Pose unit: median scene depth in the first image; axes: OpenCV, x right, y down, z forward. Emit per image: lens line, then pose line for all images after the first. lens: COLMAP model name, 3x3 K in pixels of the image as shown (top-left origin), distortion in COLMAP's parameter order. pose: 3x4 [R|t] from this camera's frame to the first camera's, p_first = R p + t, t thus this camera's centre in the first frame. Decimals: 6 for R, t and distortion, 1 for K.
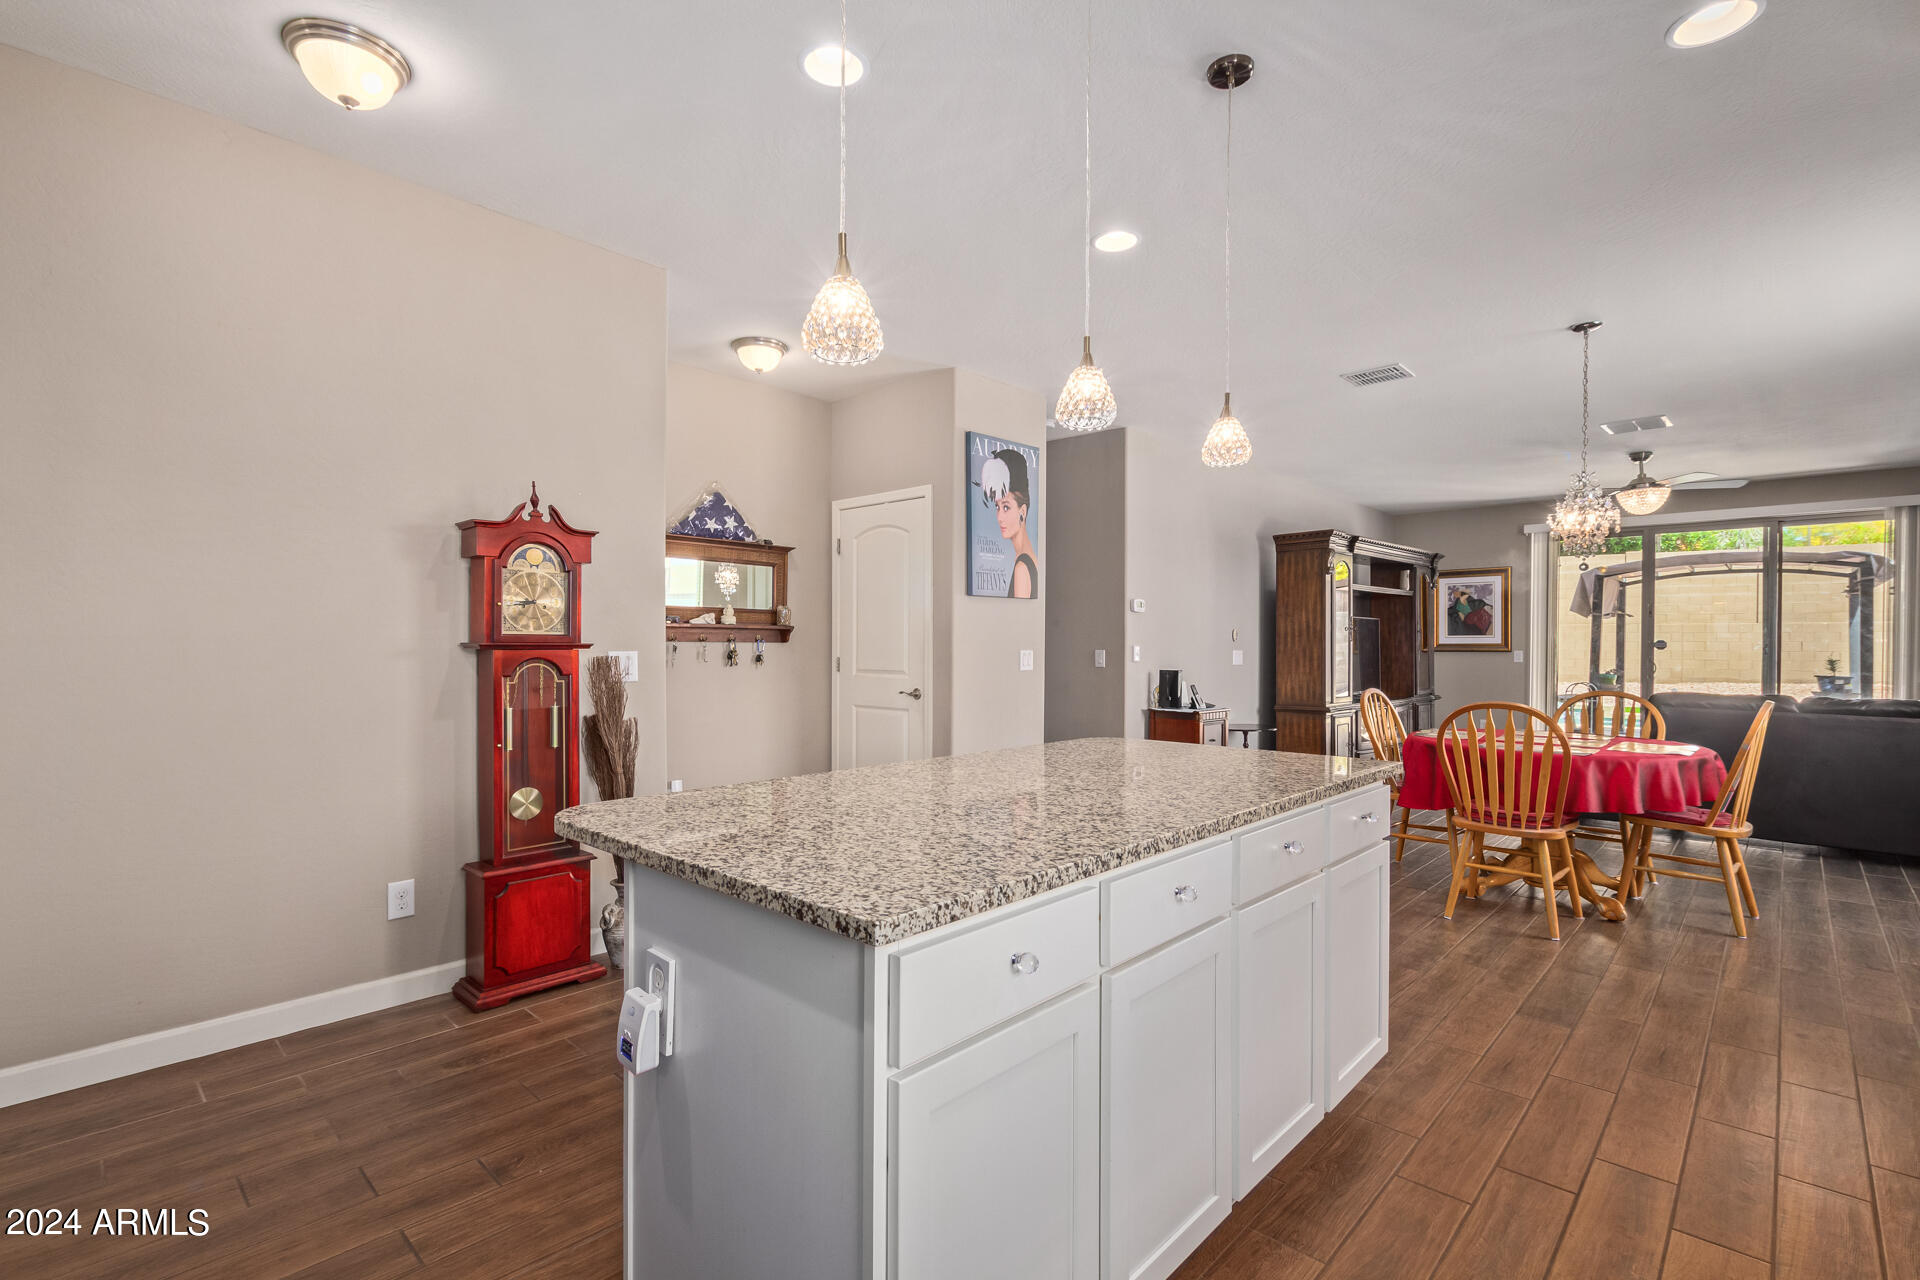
lens RADIAL K [[881.8, 0, 947.6], [0, 881.8, 647.8], [0, 0, 1]] dist [0.009086, -0.003040]
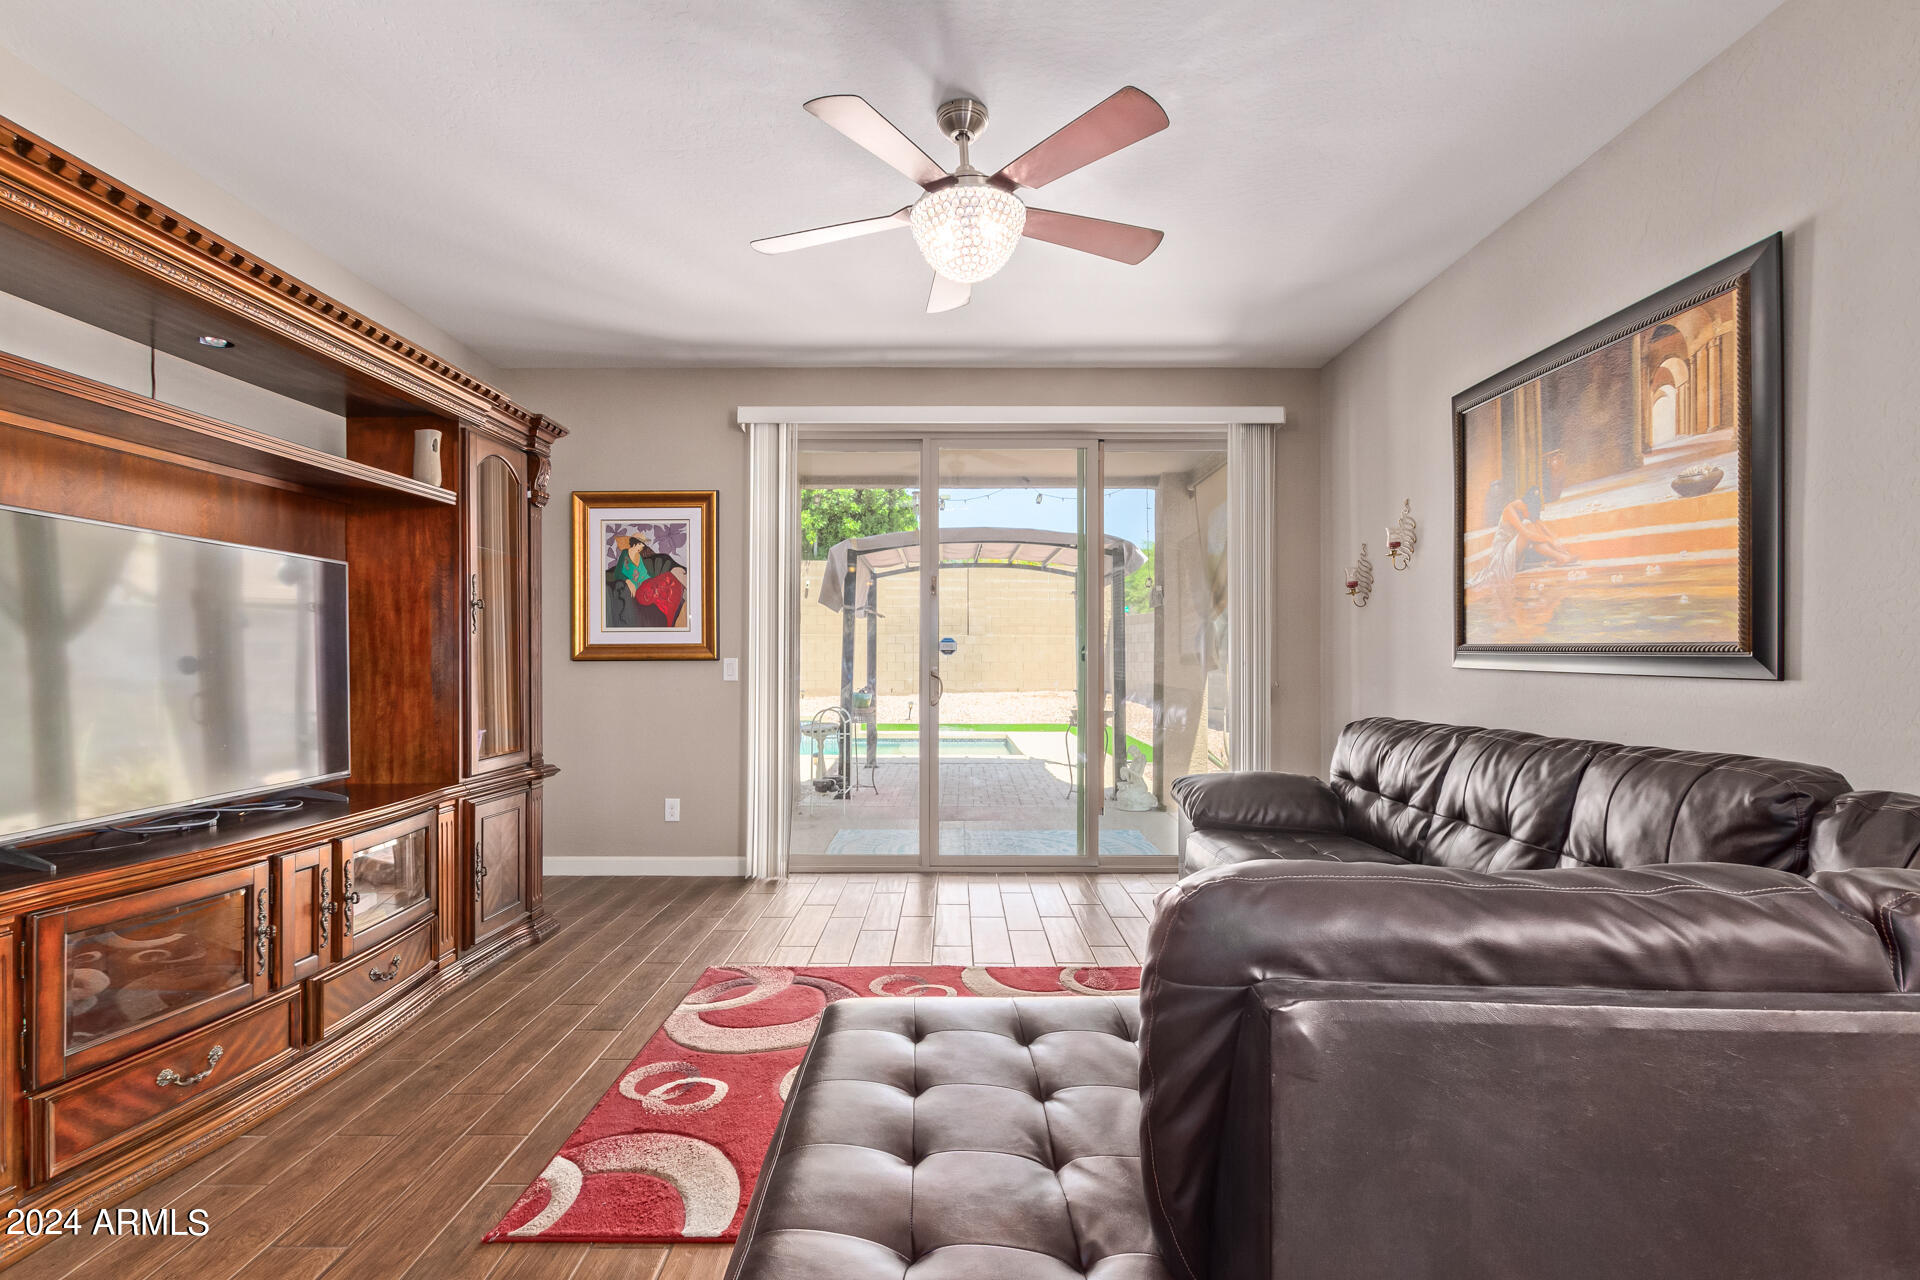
lens RADIAL K [[881.8, 0, 952.8], [0, 881.8, 647.3], [0, 0, 1]] dist [0.009086, -0.003040]
pose [[0.724773, 0.007903, 0.688942, 0.685353], [0.004573, 0.999857, -0.016281, 0.010593], [-0.688973, 0.014951, 0.724633, 0.962098]]
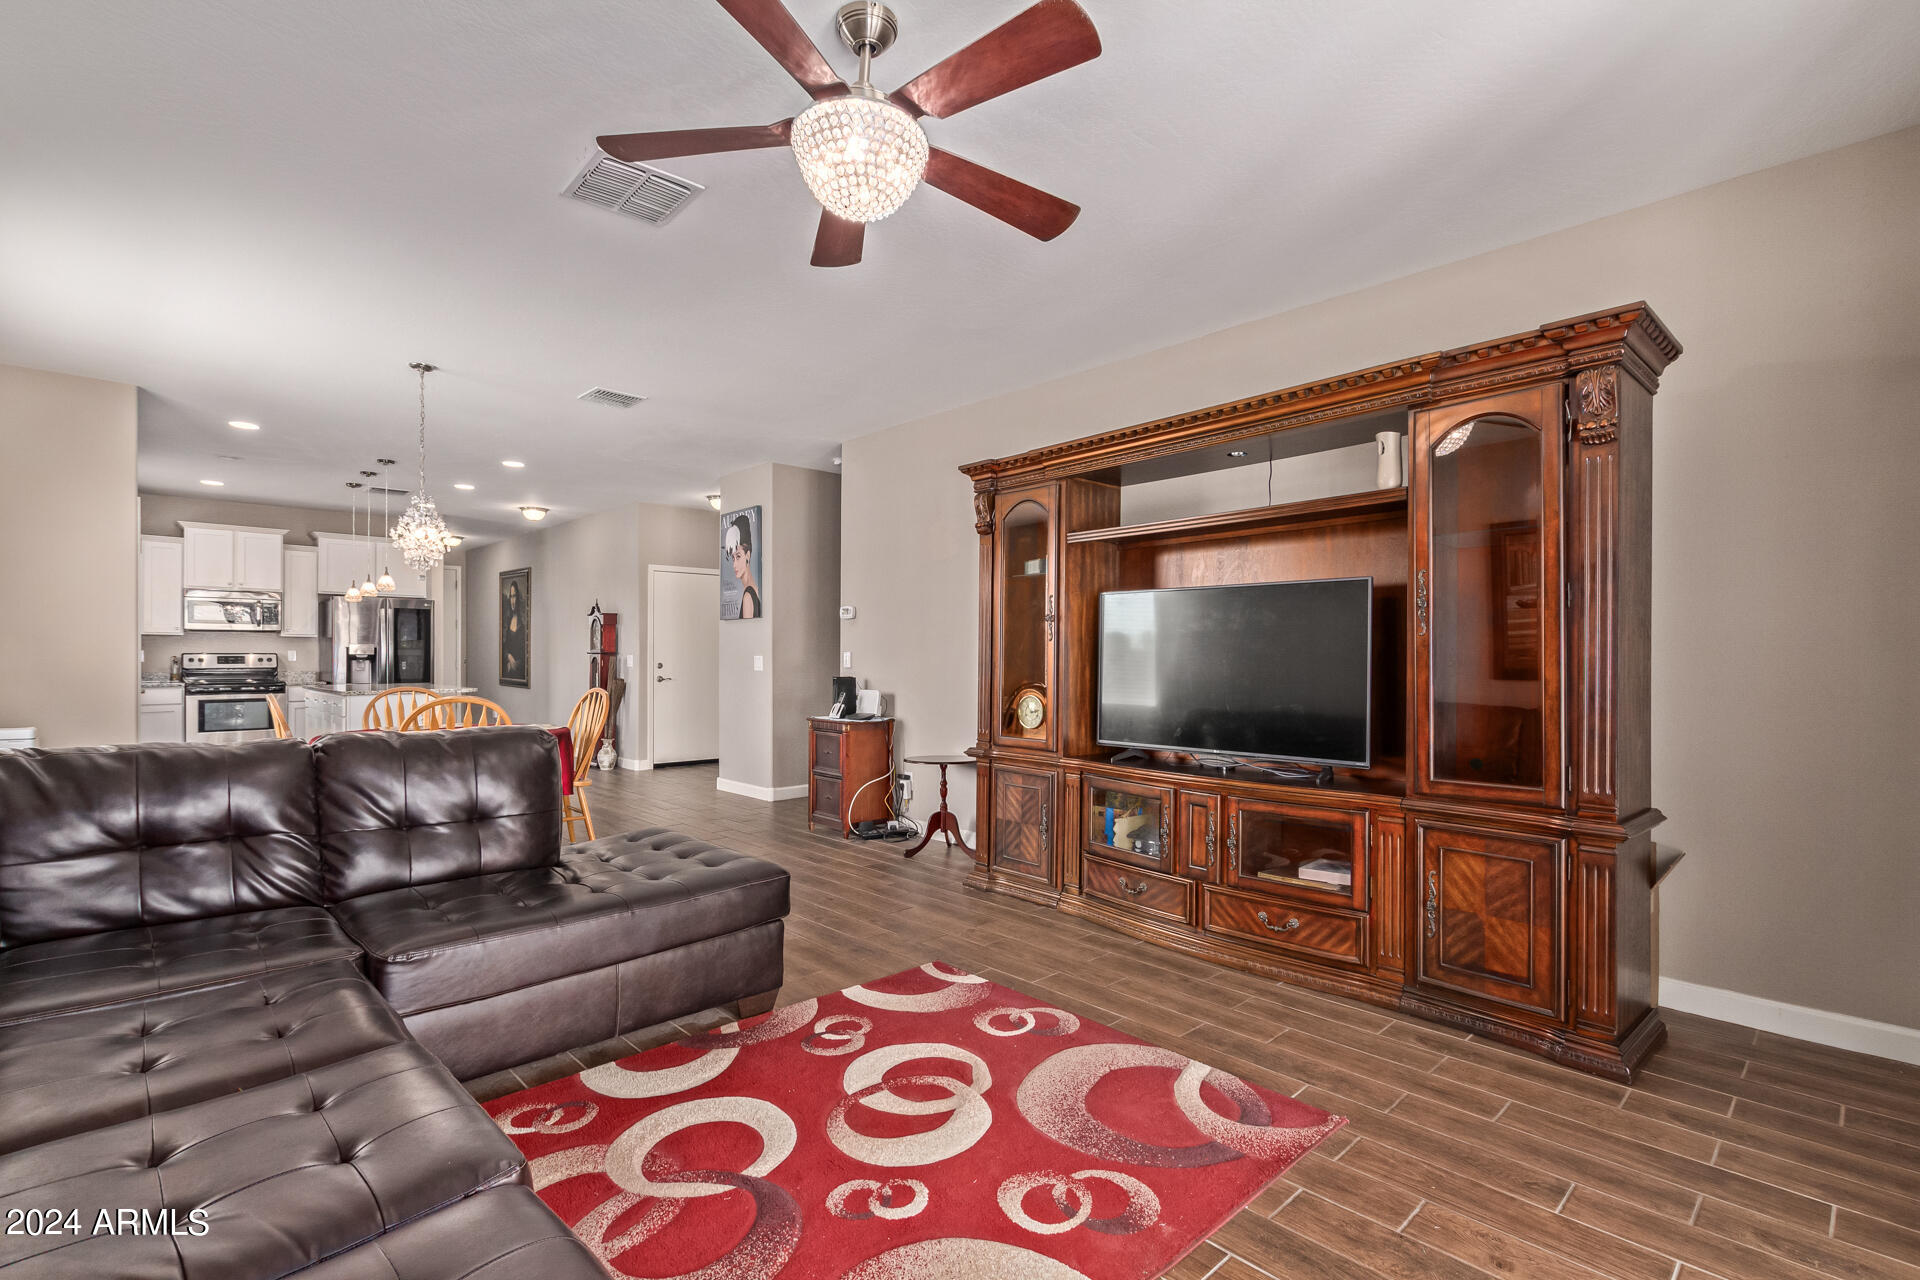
lens RADIAL K [[881.8, 0, 957.7], [0, 881.8, 657.1], [0, 0, 1]] dist [0.009086, -0.003040]
pose [[-0.051897, -0.004070, -0.998644, 1.417243], [-0.008292, 0.999959, -0.003644, 0.007012], [0.998618, 0.008092, -0.051928, 1.364738]]
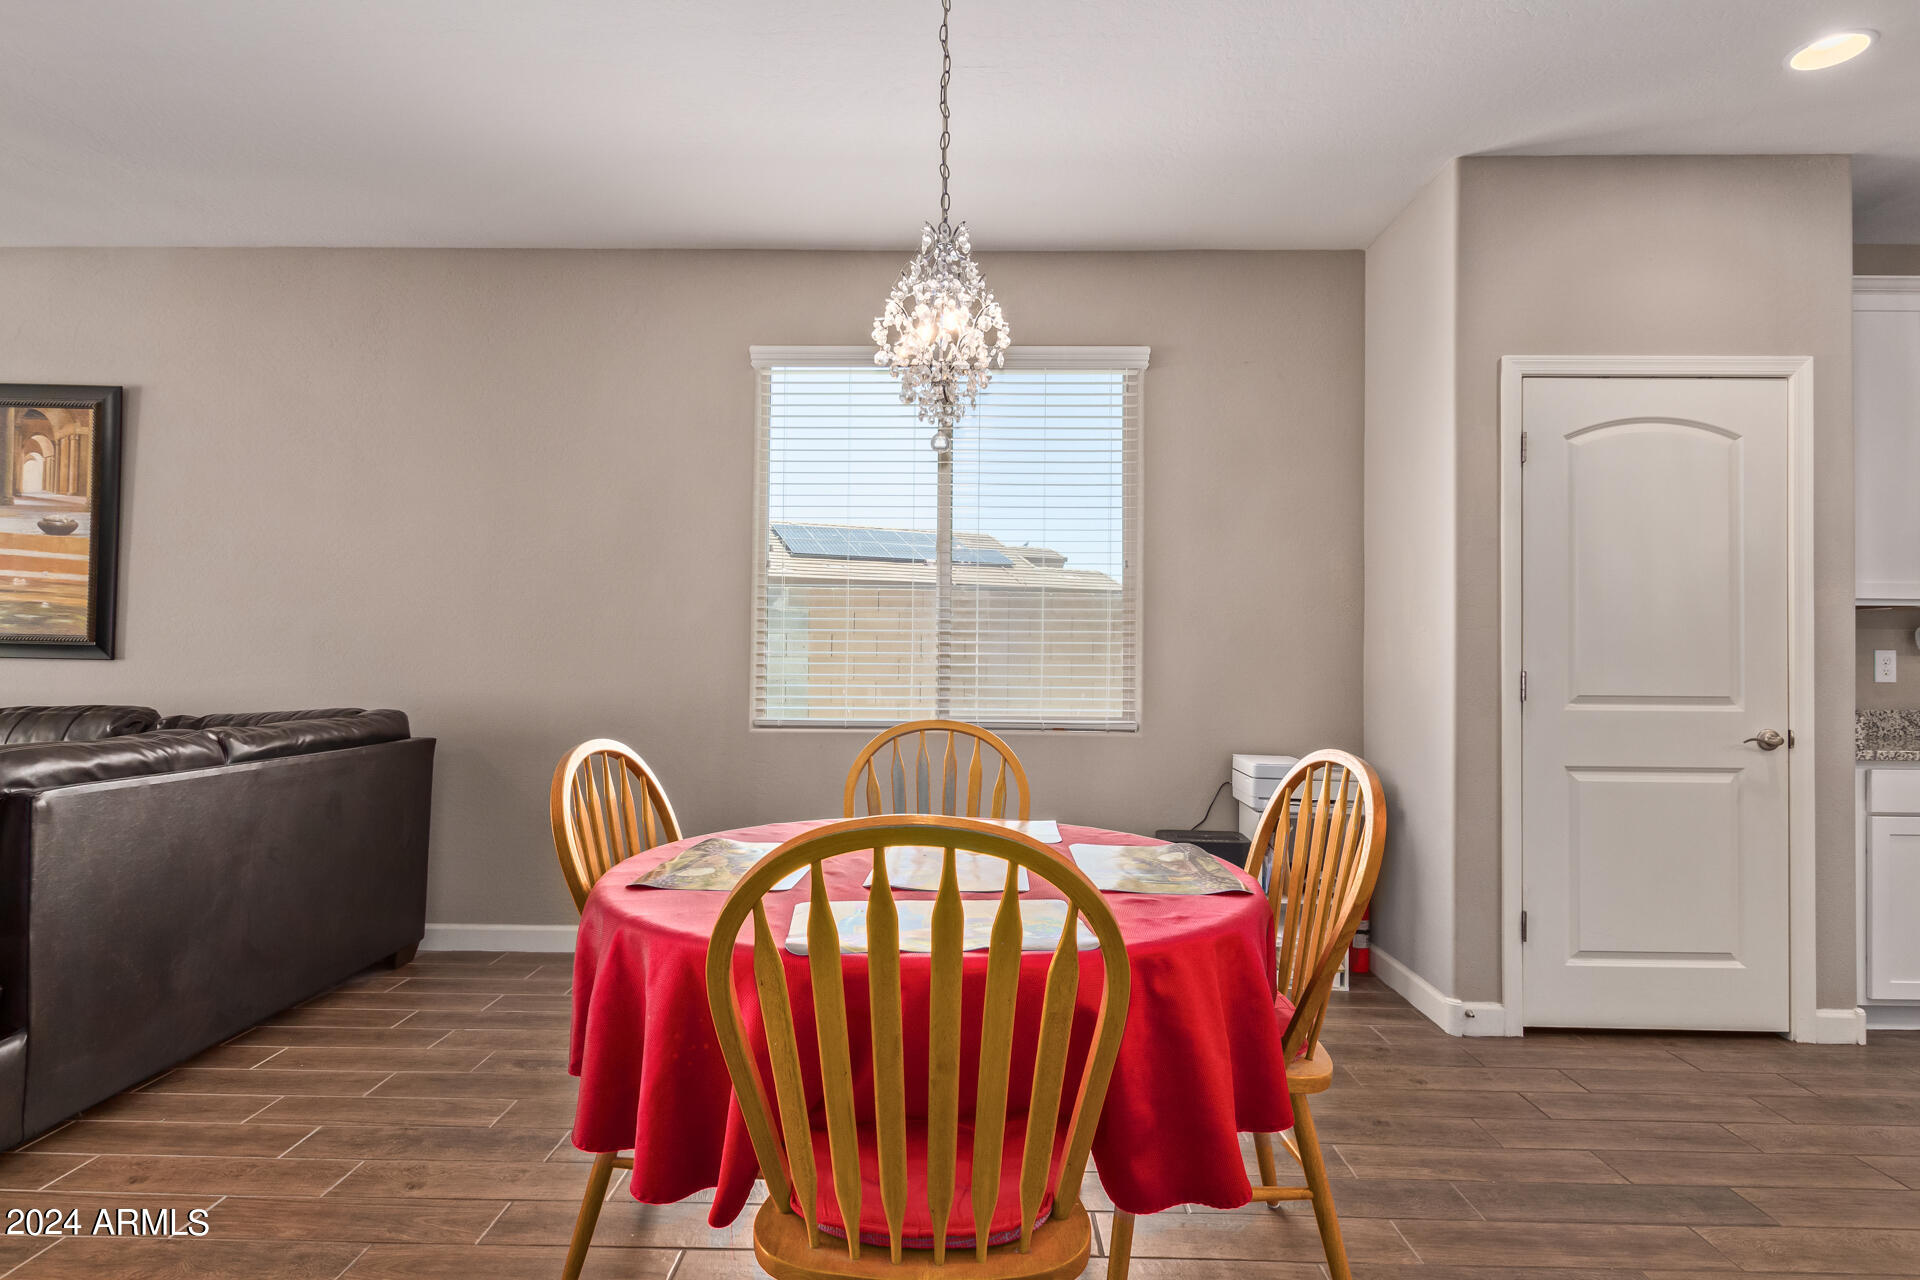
lens RADIAL K [[1008.1, 0, 957.4], [0, 1008.1, 638.2], [0, 0, 1]] dist [0.003859, -0.000189]
pose [[-0.672529, -0.000775, 0.740070, 0.269772], [-0.010252, 0.999913, -0.008269, 0.004613], [-0.740000, -0.013148, -0.672479, 1.033728]]
